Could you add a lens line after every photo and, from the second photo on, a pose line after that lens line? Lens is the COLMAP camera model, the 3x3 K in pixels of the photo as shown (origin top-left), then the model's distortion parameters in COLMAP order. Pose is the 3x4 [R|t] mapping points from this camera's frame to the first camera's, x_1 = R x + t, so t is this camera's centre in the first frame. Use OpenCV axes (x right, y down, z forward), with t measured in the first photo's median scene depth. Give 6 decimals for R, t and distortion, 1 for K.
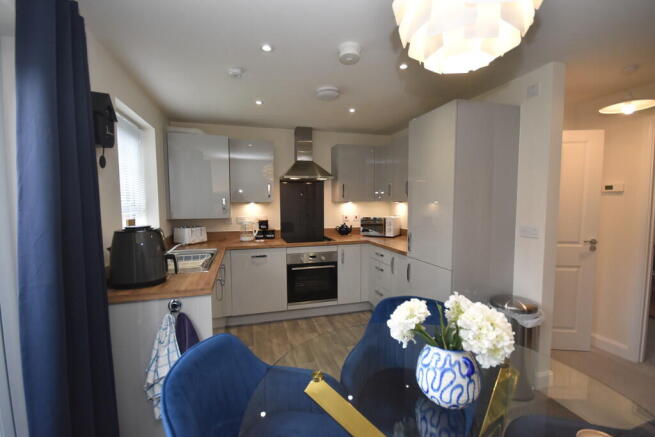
lens RADIAL K [[285.3, 0, 327.5], [0, 285.3, 221.1], [0, 0, 1]] dist [-0.002542, -0.000641]
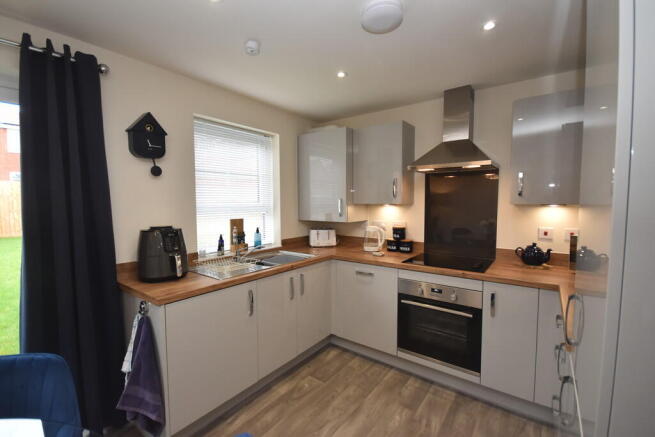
lens RADIAL K [[285.3, 0, 327.5], [0, 285.3, 221.1], [0, 0, 1]] dist [-0.002542, -0.000641]
pose [[0.601084, 0.054250, -0.797342, 0.300390], [-0.054379, 0.998157, 0.026919, -0.033276], [0.797334, 0.027178, 0.602927, 0.421390]]
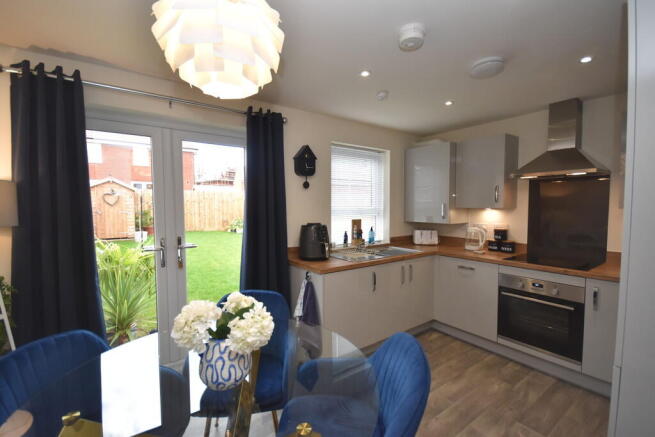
lens RADIAL K [[285.3, 0, 327.5], [0, 285.3, 221.1], [0, 0, 1]] dist [-0.002542, -0.000641]
pose [[0.332539, 0.051911, -0.941660, 0.435996], [-0.064373, 0.997405, 0.032252, -0.024051], [0.940890, 0.049892, 0.335018, 0.261595]]
